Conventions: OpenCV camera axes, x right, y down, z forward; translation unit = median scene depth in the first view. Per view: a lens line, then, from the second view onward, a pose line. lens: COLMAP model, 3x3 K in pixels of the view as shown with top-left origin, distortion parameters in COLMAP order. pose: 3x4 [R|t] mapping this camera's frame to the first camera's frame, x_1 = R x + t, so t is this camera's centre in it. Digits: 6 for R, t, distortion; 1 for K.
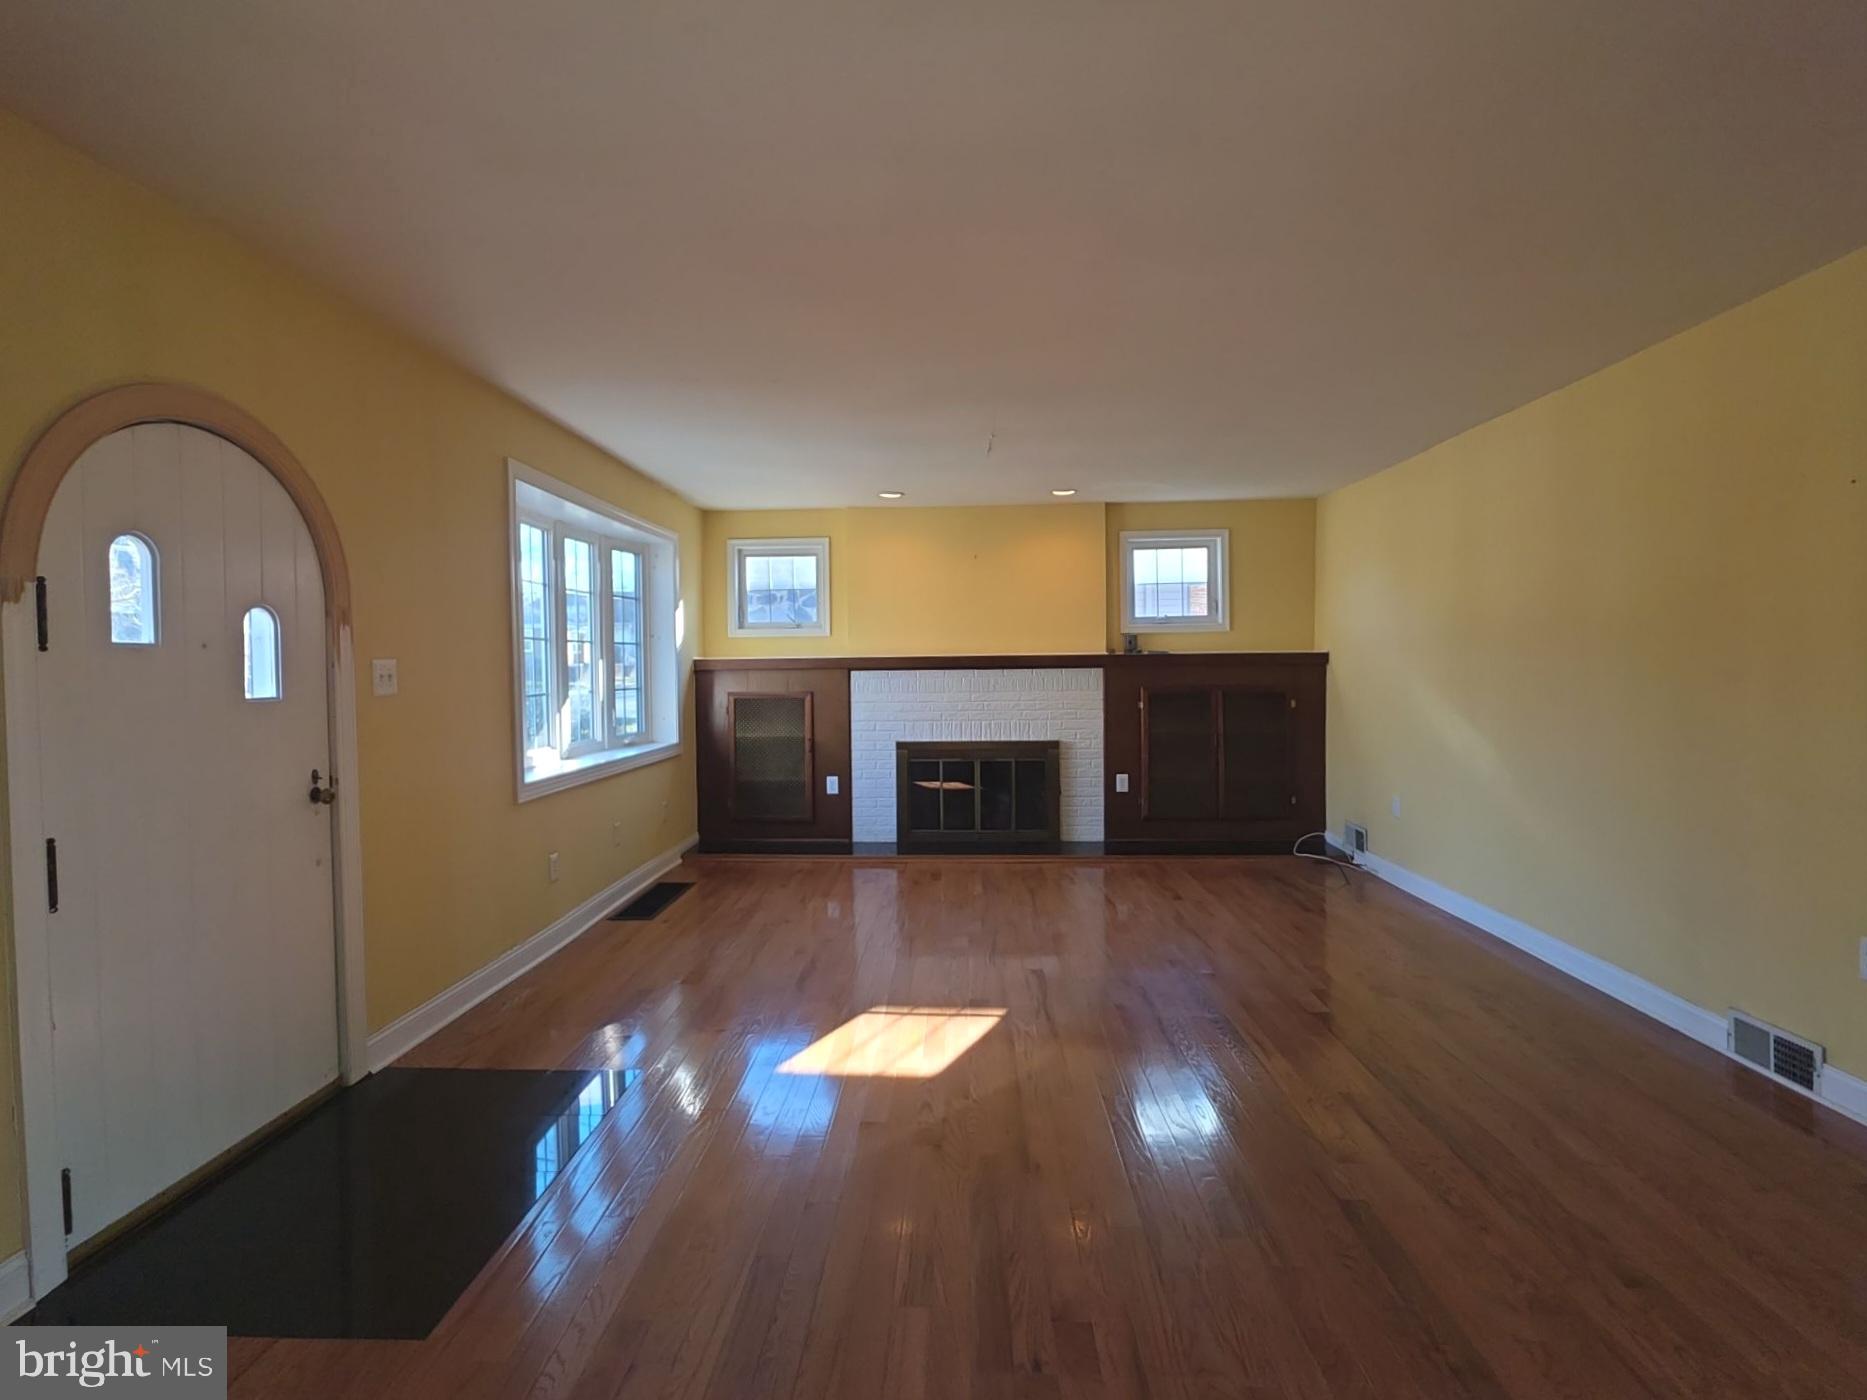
lens RADIAL K [[910.2, 0, 933.0], [0, 910.2, 689.9], [0, 0, 1]] dist [0.010433, -0.000526]
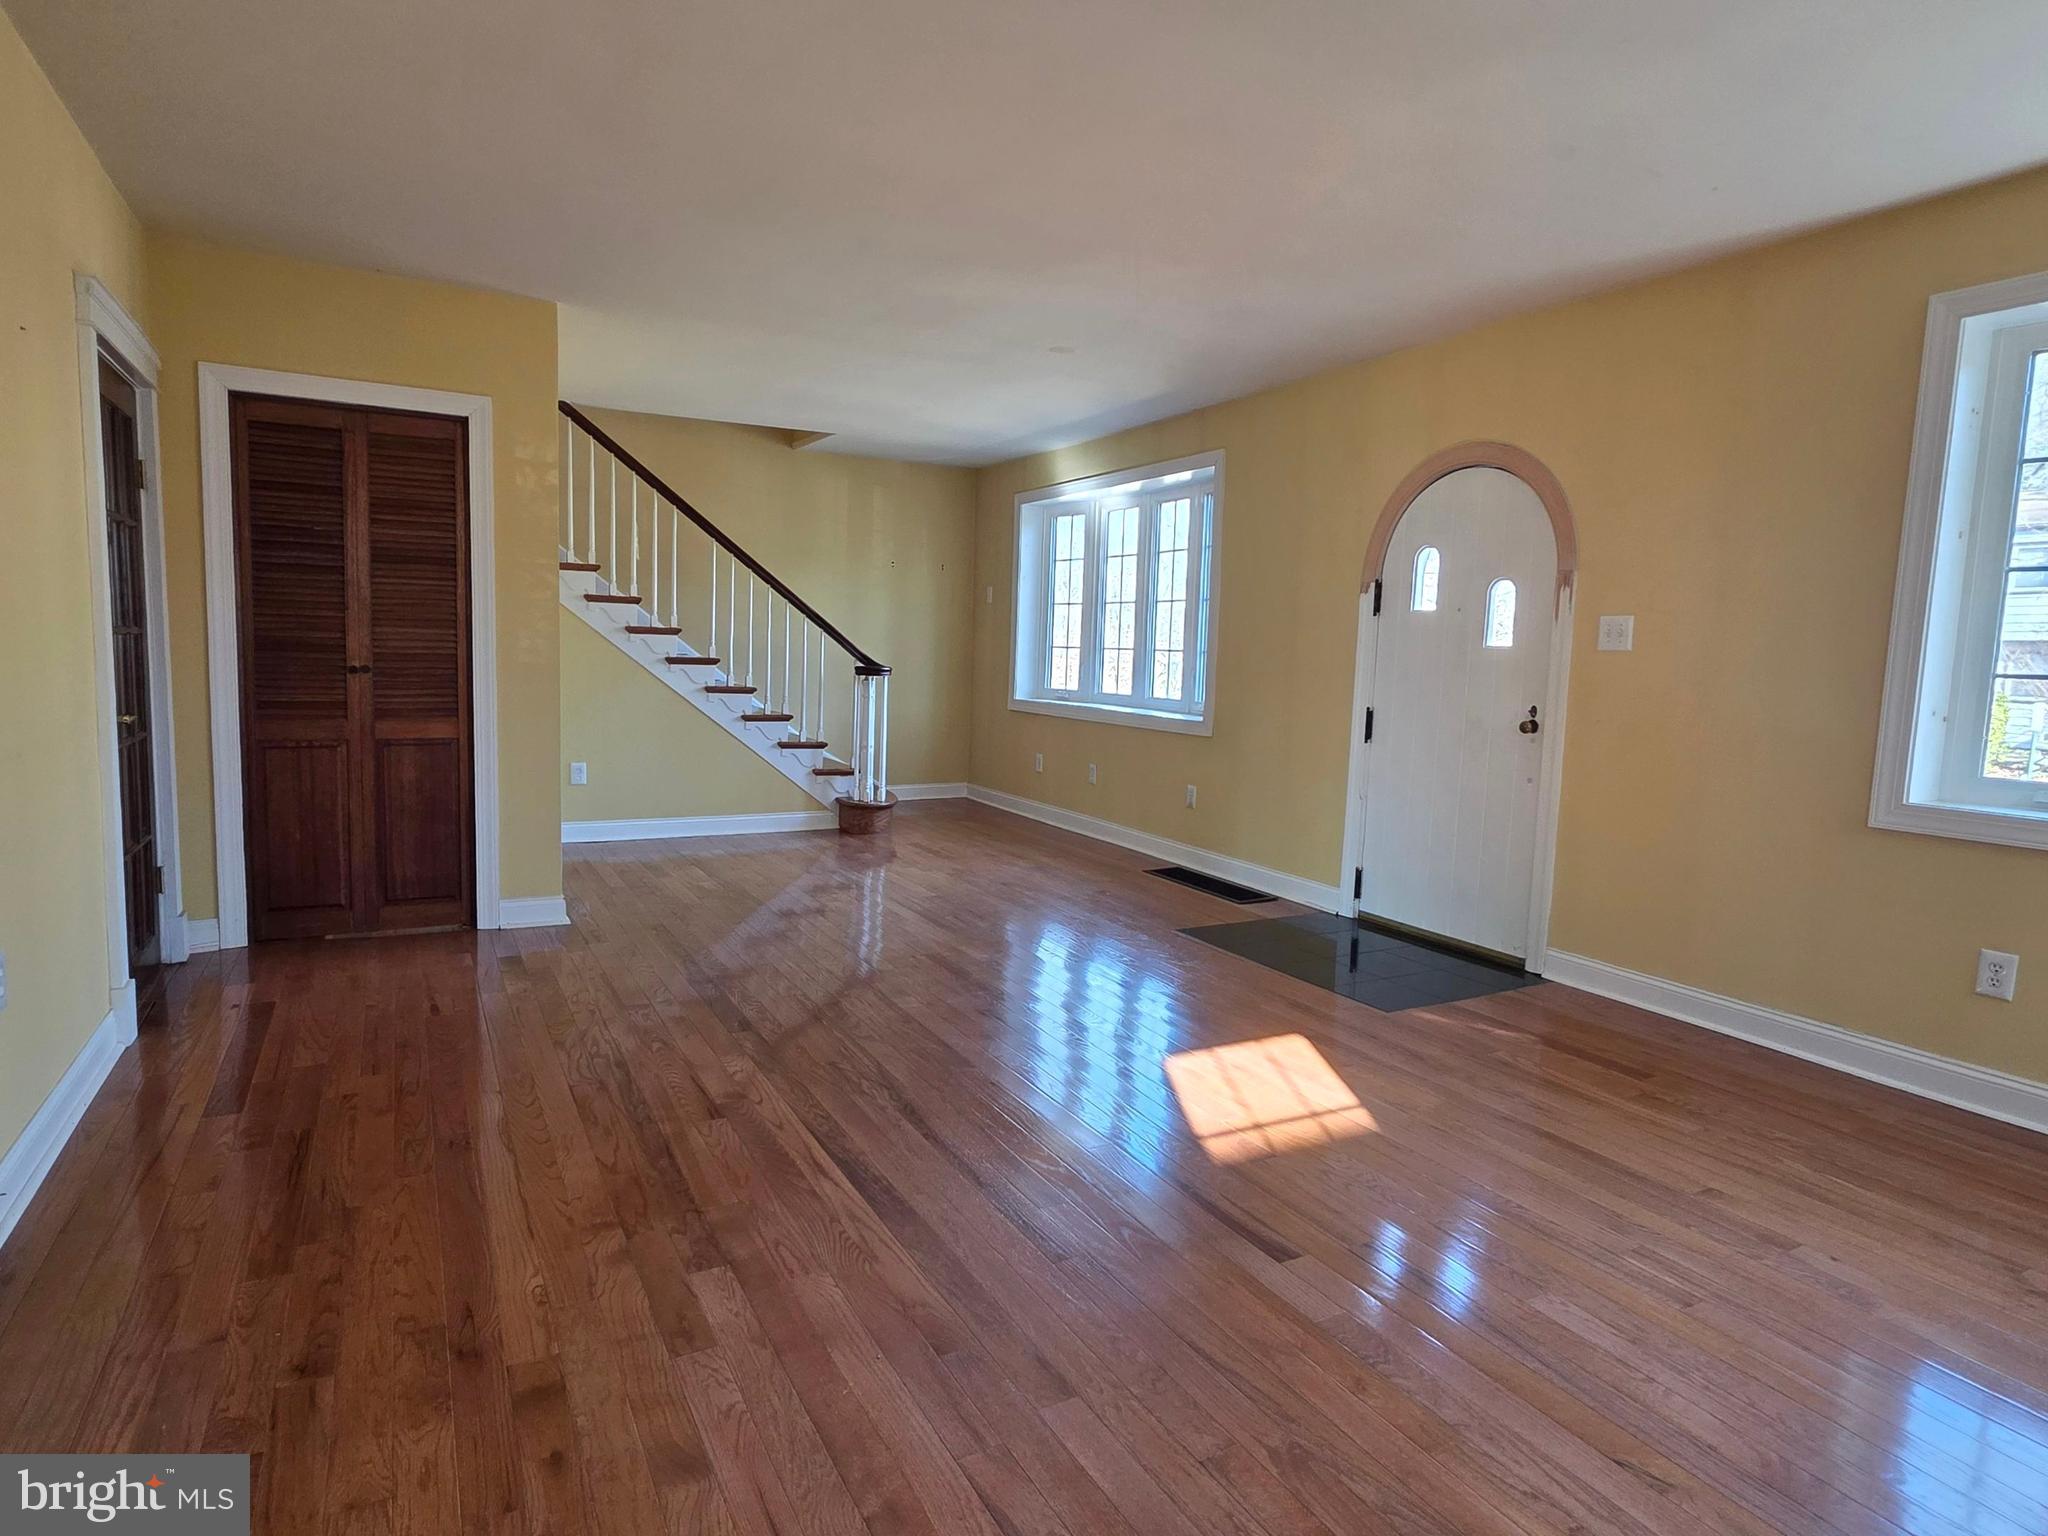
lens RADIAL K [[1100.0, 0, 1024.0], [0, 1100.0, 768.0], [0, 0, 1]] dist [-0.025265, -0.000539]
pose [[-0.848684, 0.037977, -0.527534, 0.724239], [-0.039876, 0.989985, 0.135420, -0.004937], [0.527394, 0.135965, -0.838671, 1.927577]]
